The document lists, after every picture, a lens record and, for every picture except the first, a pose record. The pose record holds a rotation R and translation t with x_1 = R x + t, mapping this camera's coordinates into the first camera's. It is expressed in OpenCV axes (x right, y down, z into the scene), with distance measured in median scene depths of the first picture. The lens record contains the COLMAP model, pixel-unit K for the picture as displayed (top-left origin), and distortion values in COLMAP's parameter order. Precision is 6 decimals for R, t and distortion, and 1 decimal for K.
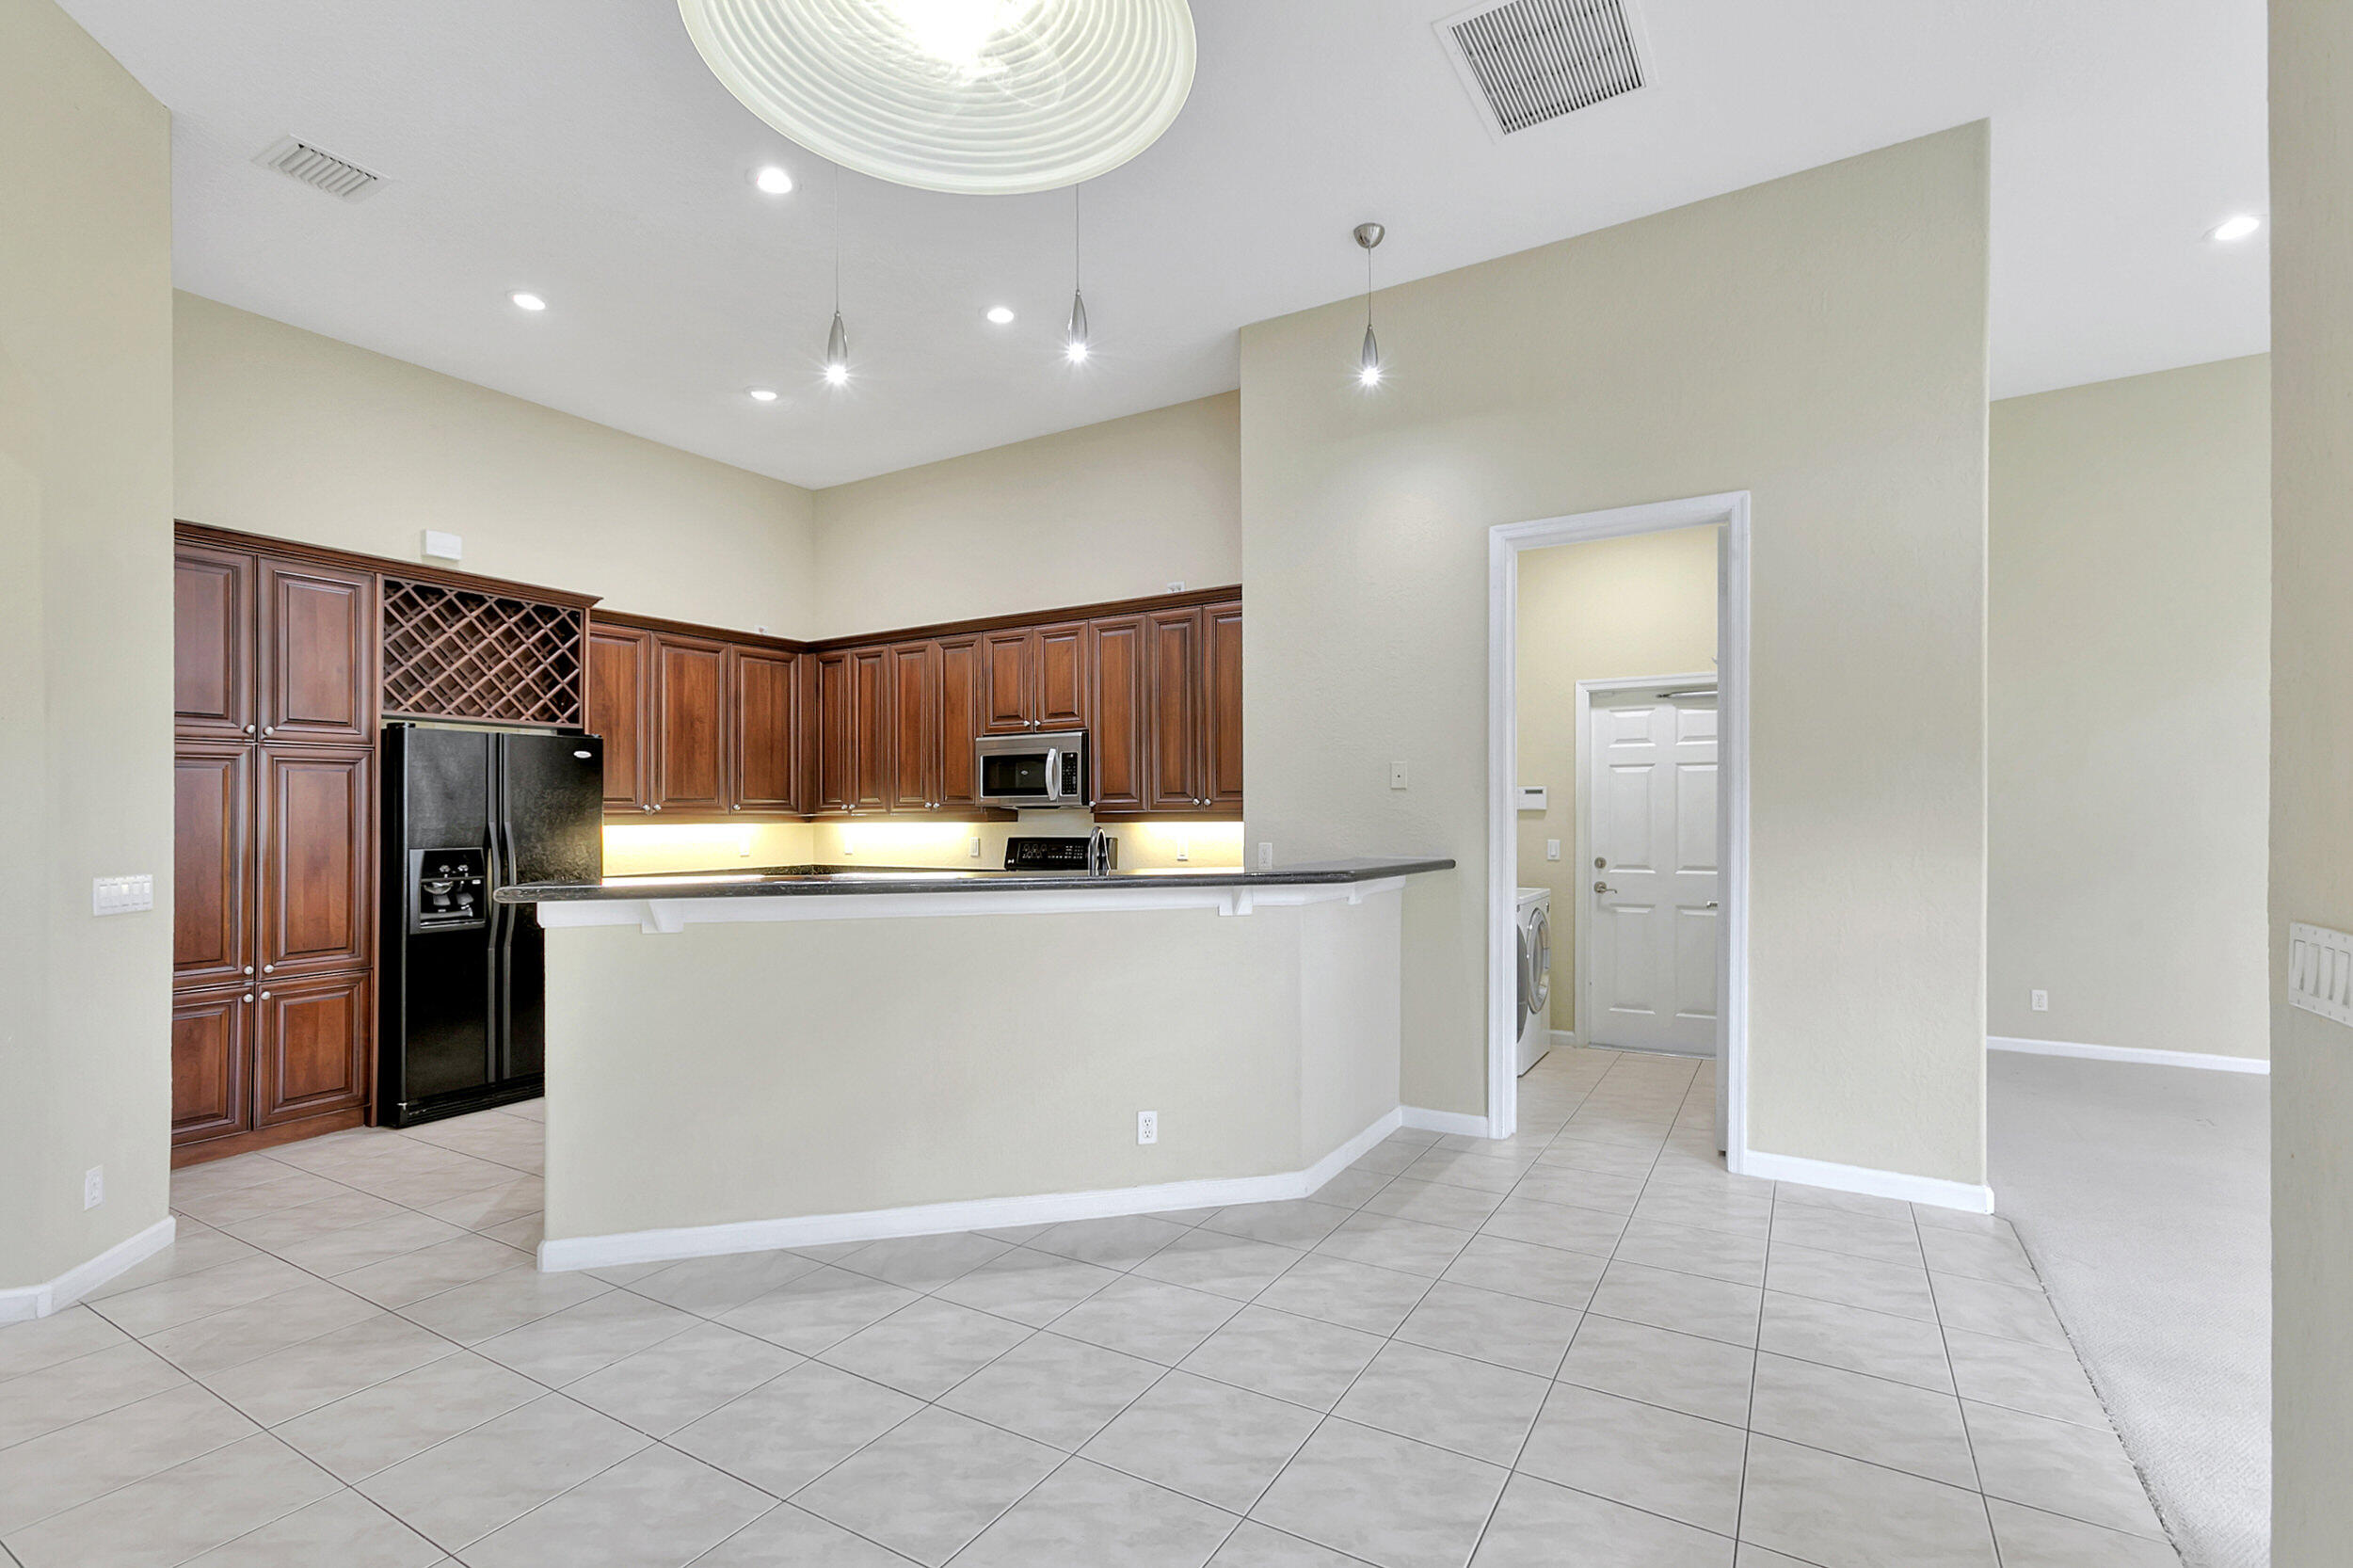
lens RADIAL K [[1073.6, 0, 1165.3], [0, 1073.6, 782.7], [0, 0, 1]] dist [0.009463, 0.000883]
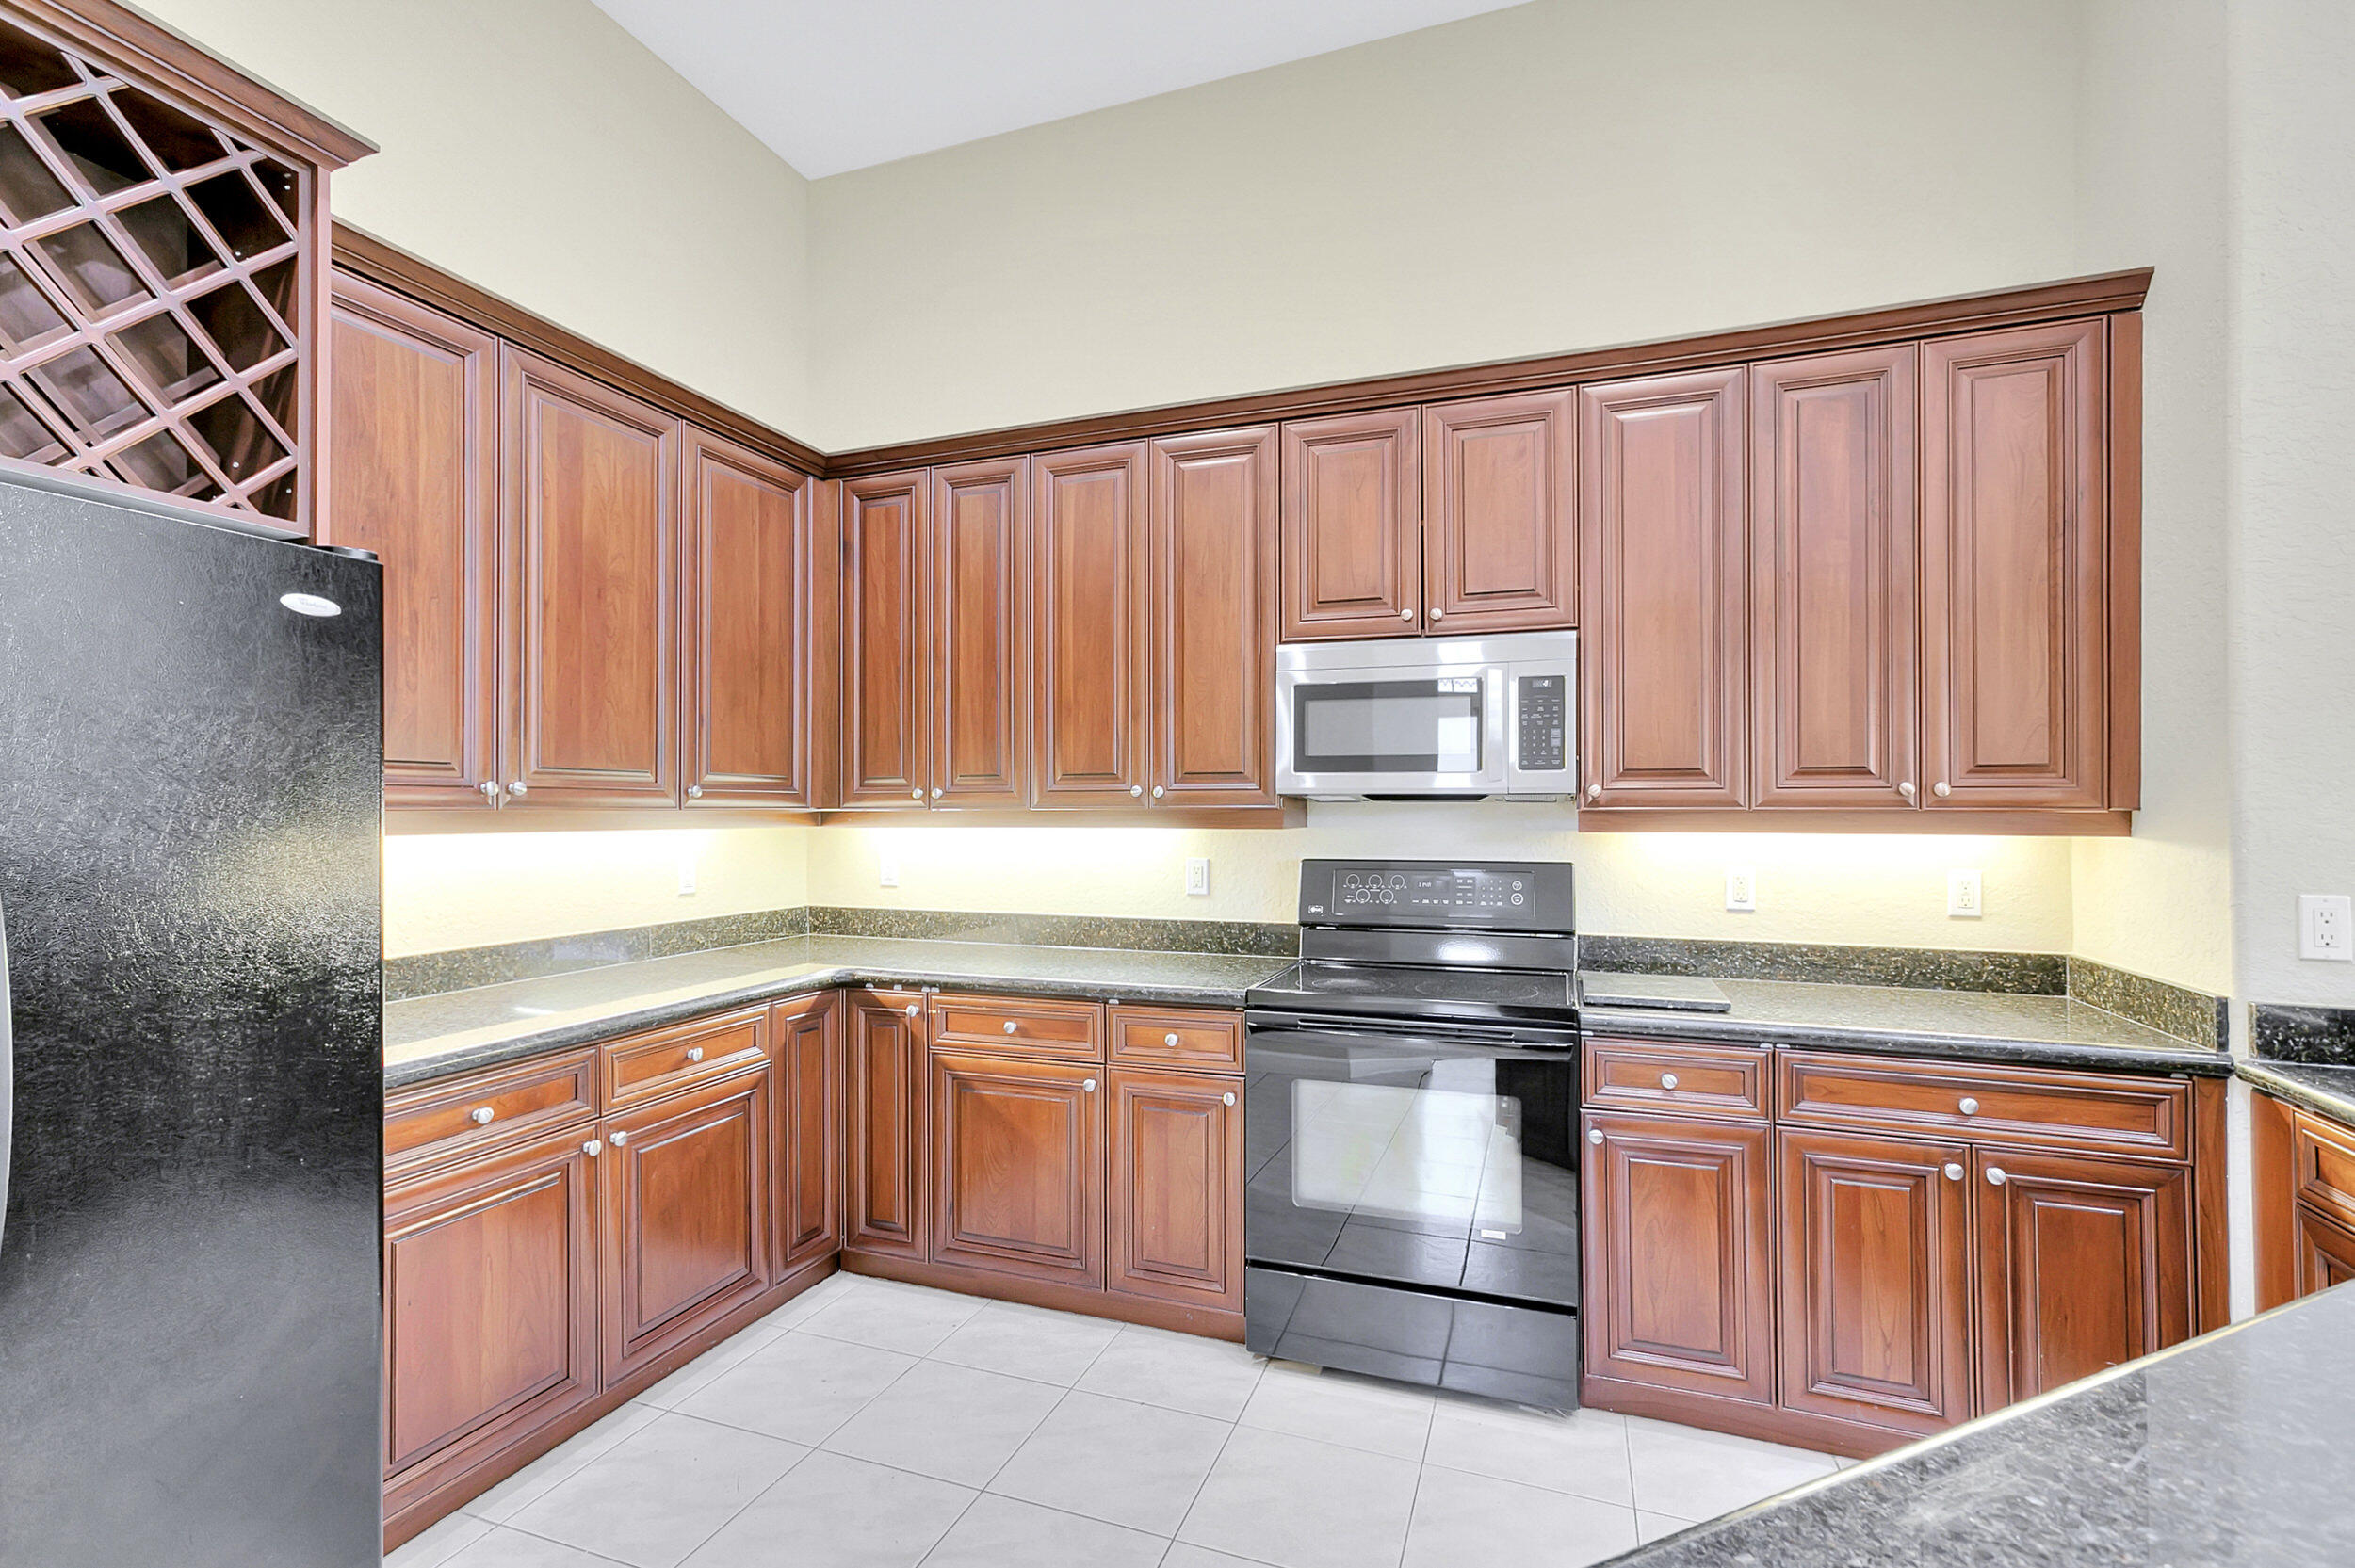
lens RADIAL K [[1057.1, 0, 1173.4], [0, 1057.1, 807.9], [0, 0, 1]] dist [0.001899, 0.000347]
pose [[0.980699, 0.008770, 0.195327, -0.406181], [-0.013652, 0.999627, 0.023665, 0.023250], [-0.195046, -0.025875, 0.980453, 0.742115]]
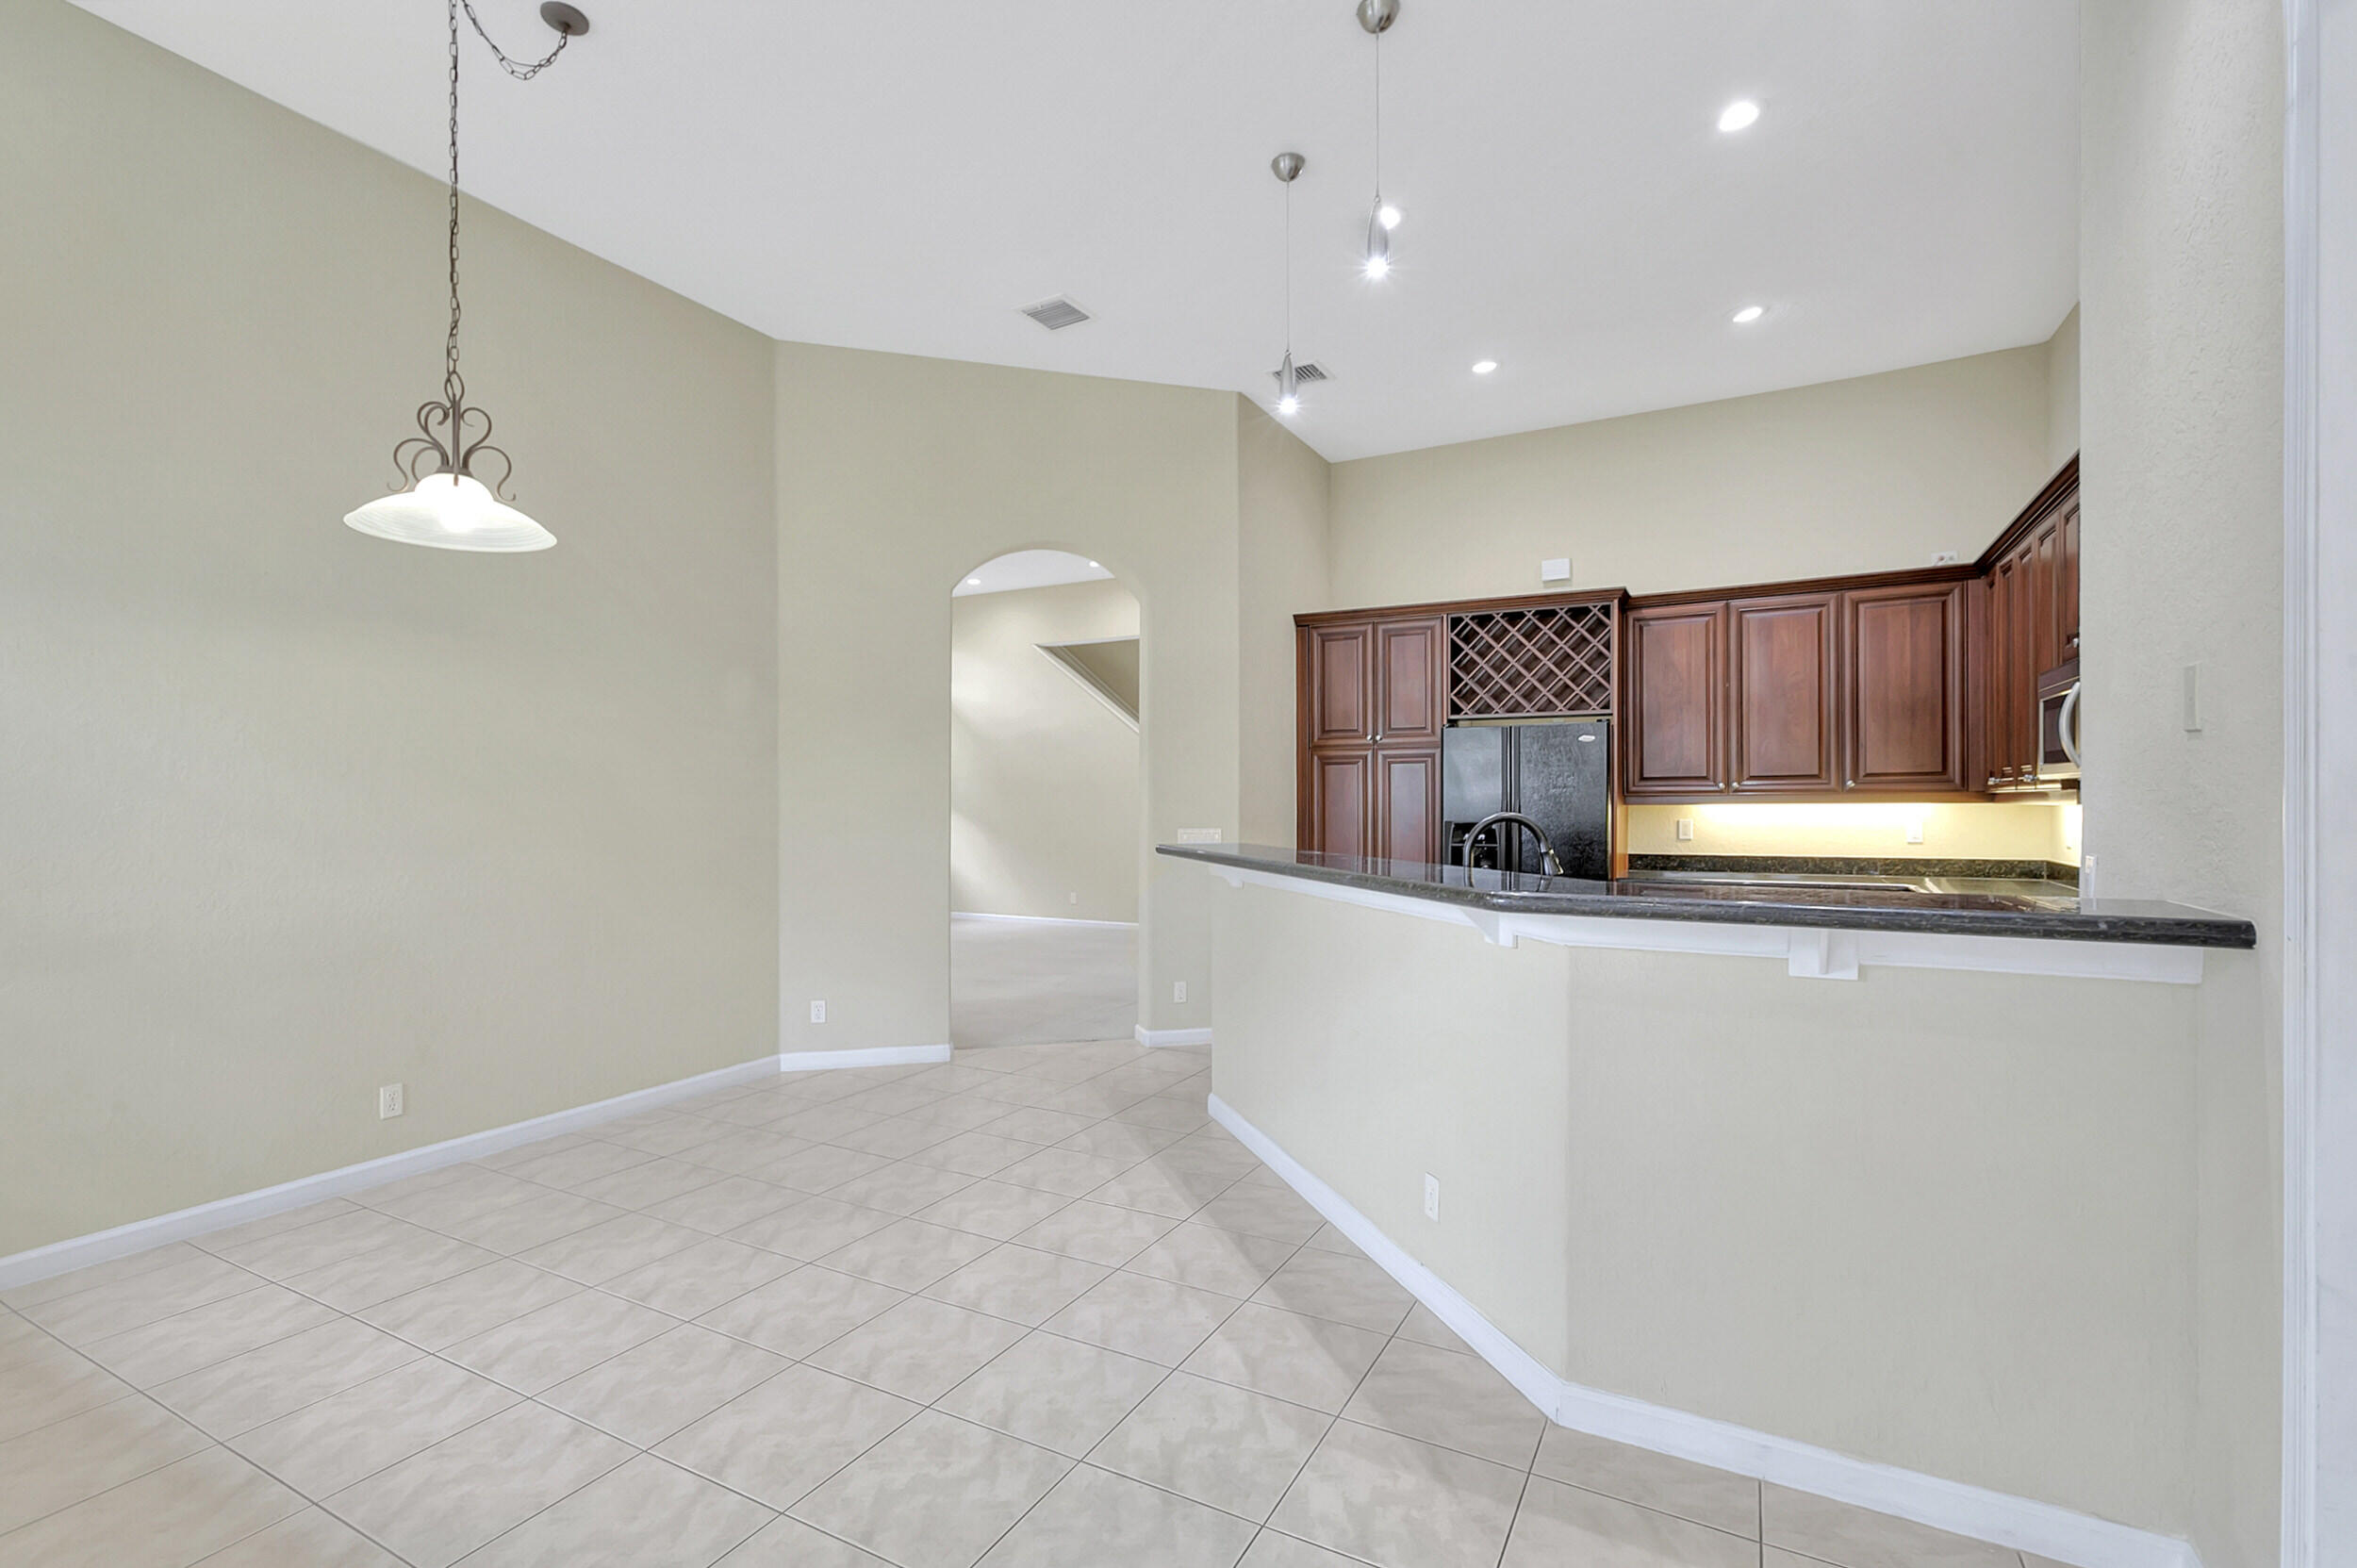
lens RADIAL K [[1051.3, 0, 1176.6], [0, 1051.3, 802.2], [0, 0, 1]] dist [-0.016859, 0.000100]
pose [[0.049741, 0.011516, -0.998696, 0.559822], [0.037513, 0.999206, 0.013390, 0.008854], [0.998057, -0.038130, 0.049269, 0.597494]]
